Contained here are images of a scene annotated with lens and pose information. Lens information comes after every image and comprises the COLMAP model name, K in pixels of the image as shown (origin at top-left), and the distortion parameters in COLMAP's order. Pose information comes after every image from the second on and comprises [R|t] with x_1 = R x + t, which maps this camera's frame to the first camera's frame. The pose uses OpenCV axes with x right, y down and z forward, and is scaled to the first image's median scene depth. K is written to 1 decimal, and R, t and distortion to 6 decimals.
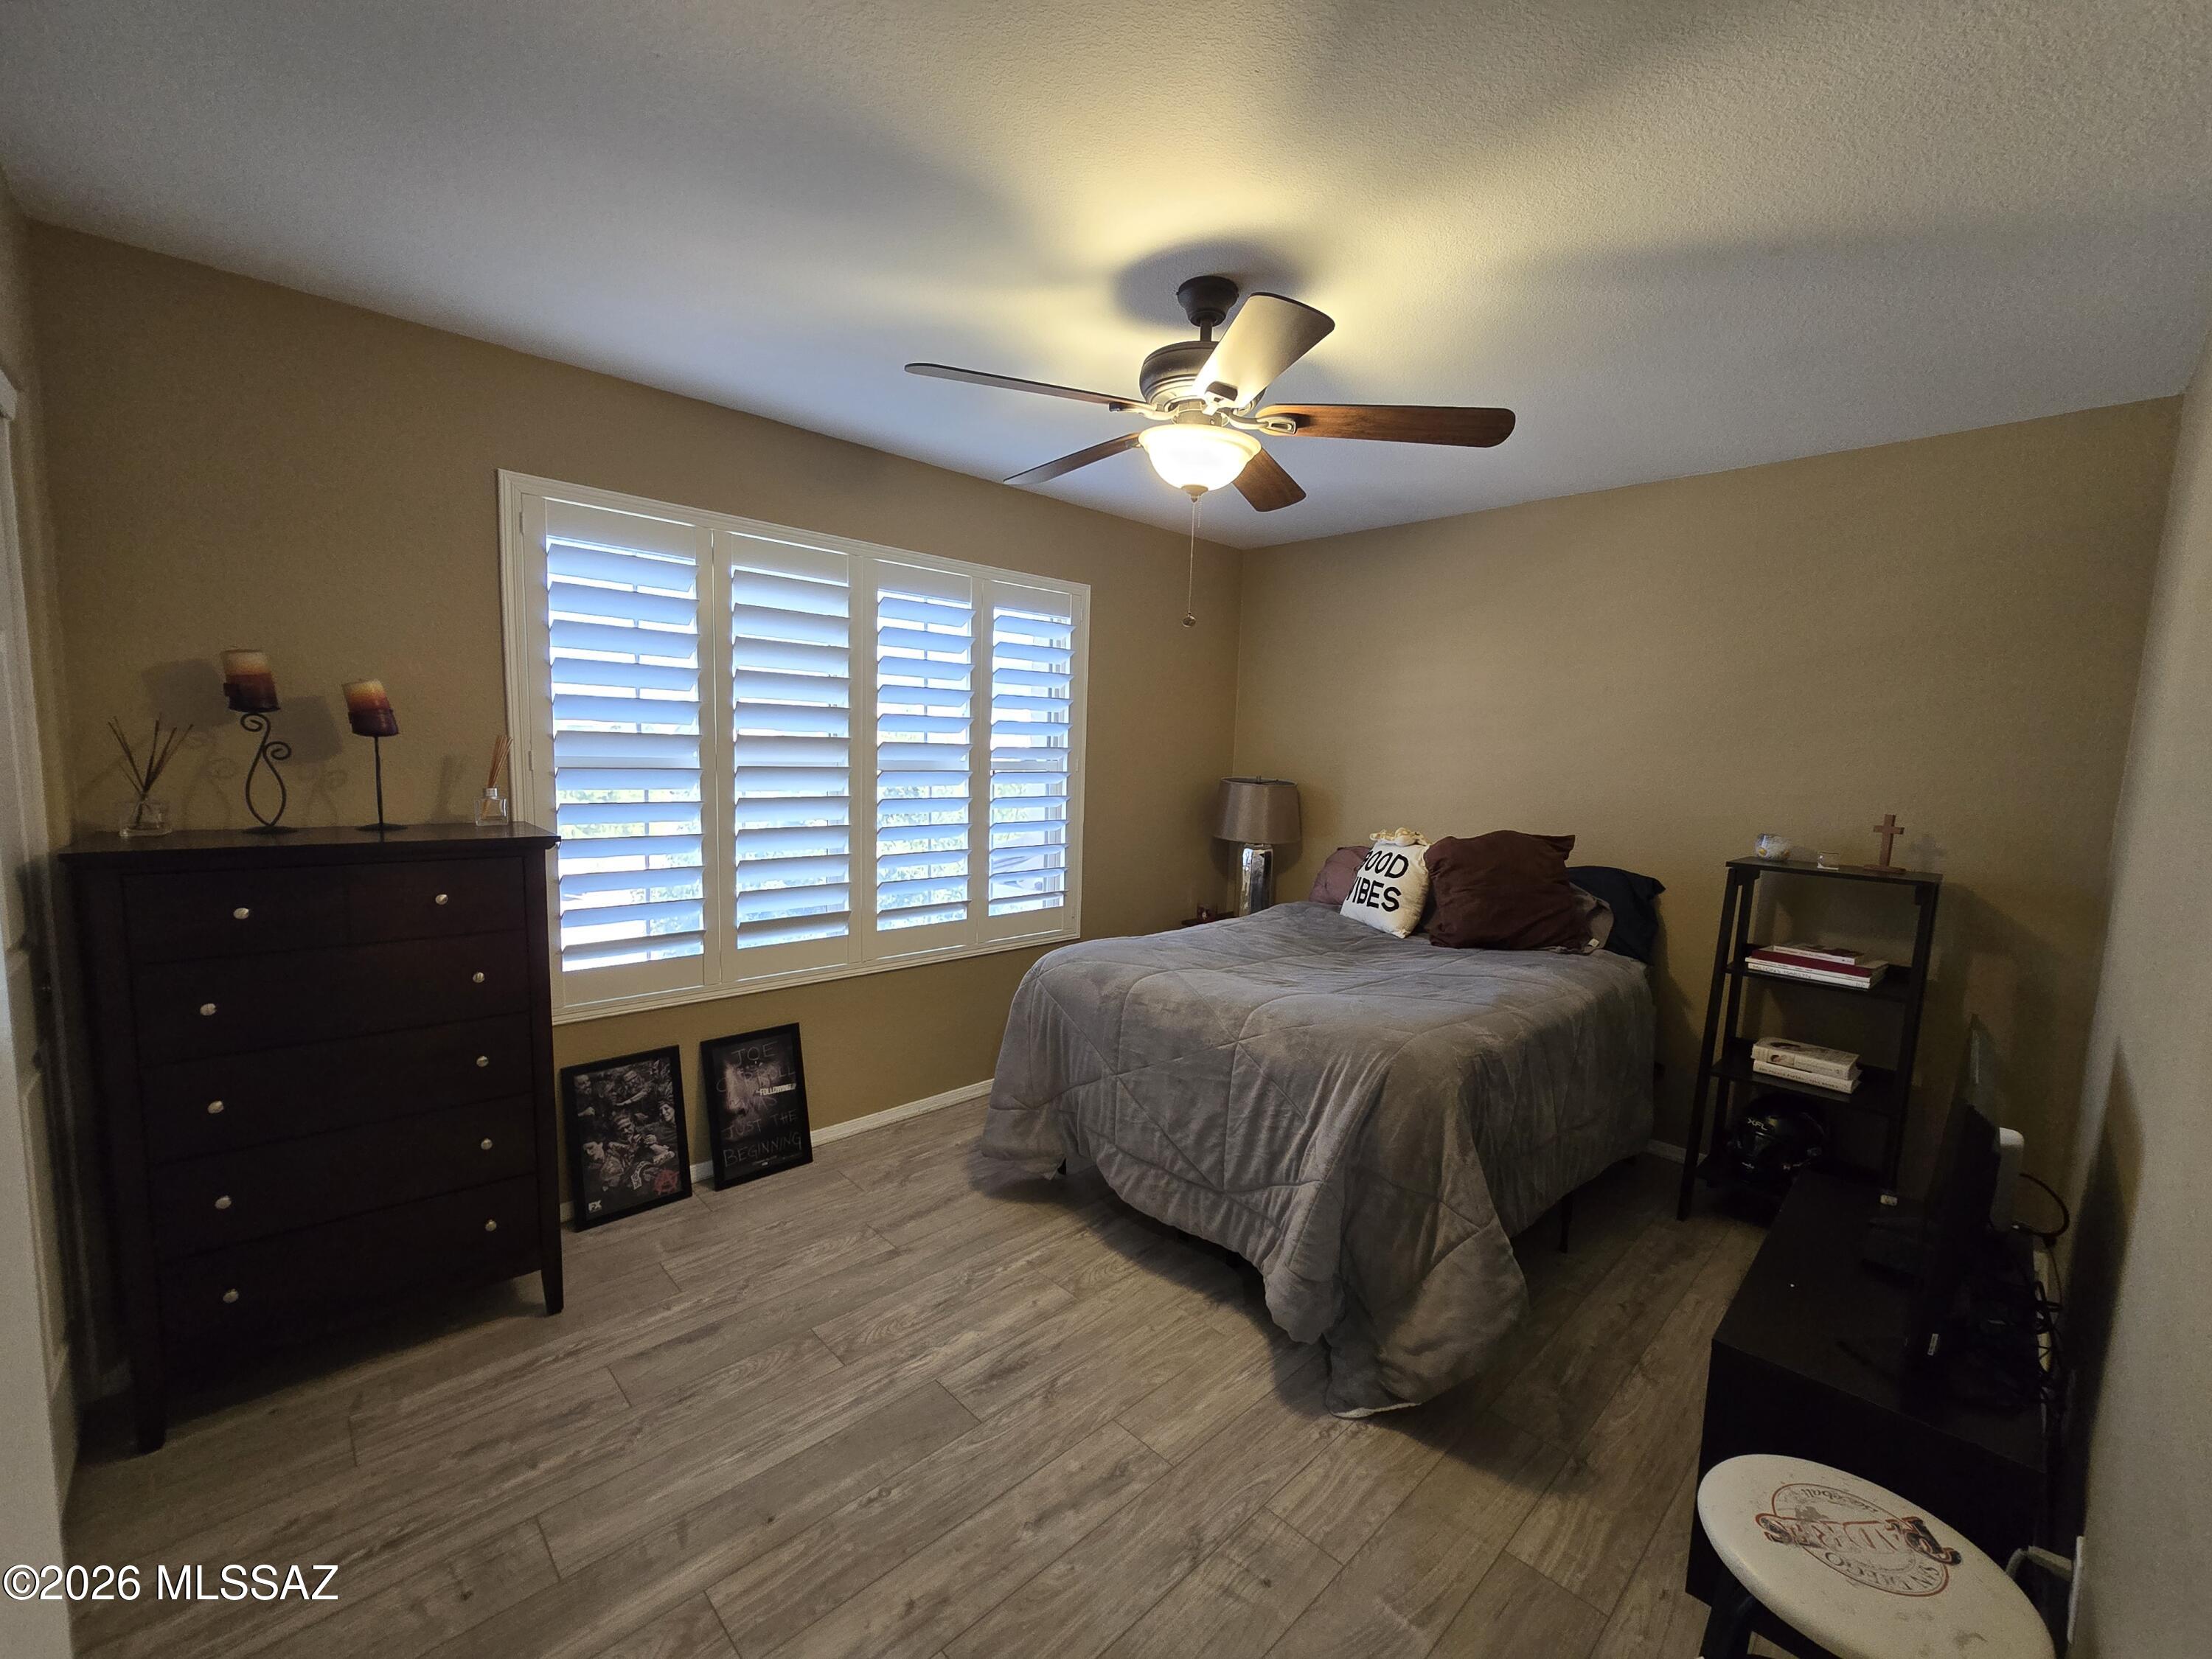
lens RADIAL K [[909.7, 0, 1072.2], [0, 909.7, 841.7], [0, 0, 1]] dist [-0.006643, 0.000035]
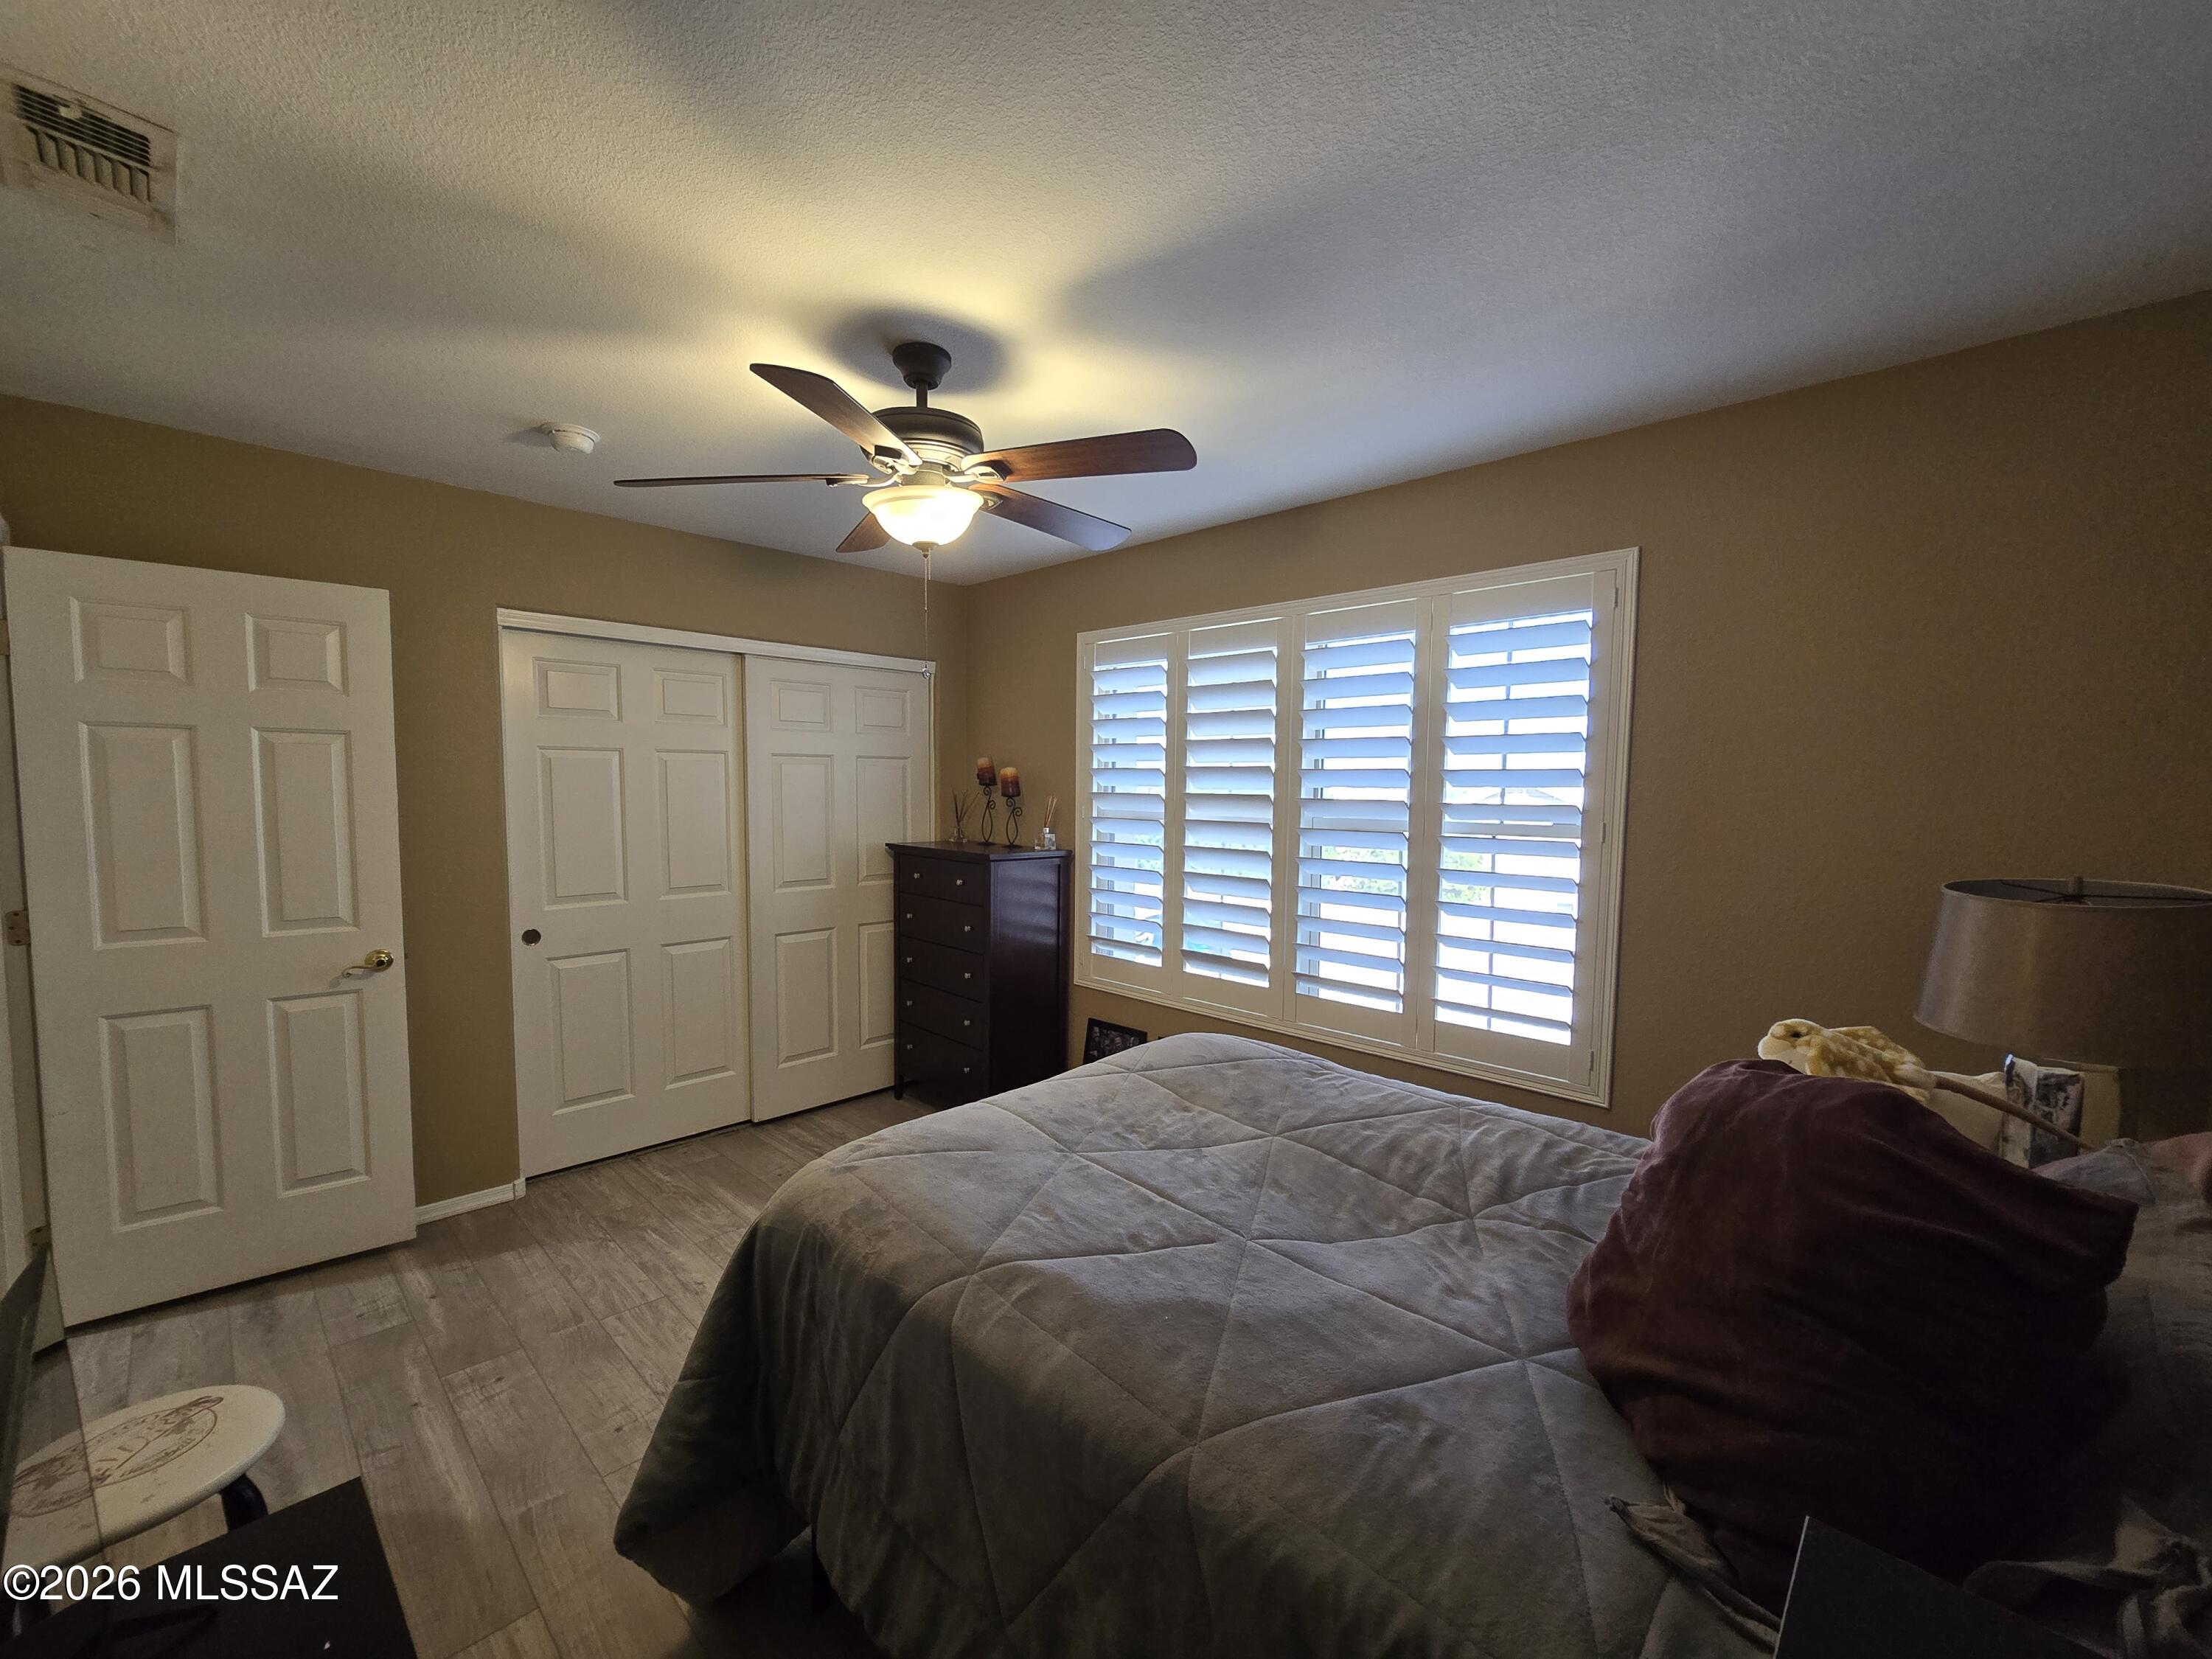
lens RADIAL K [[900.8, 0, 1101.1], [0, 900.8, 847.8], [0, 0, 1]] dist [-0.003445, 0.000200]
pose [[0.063394, 0.025287, -0.997668, 0.762265], [-0.126519, 0.991817, 0.017099, -0.048338], [0.989936, 0.125140, 0.066075, 0.758075]]
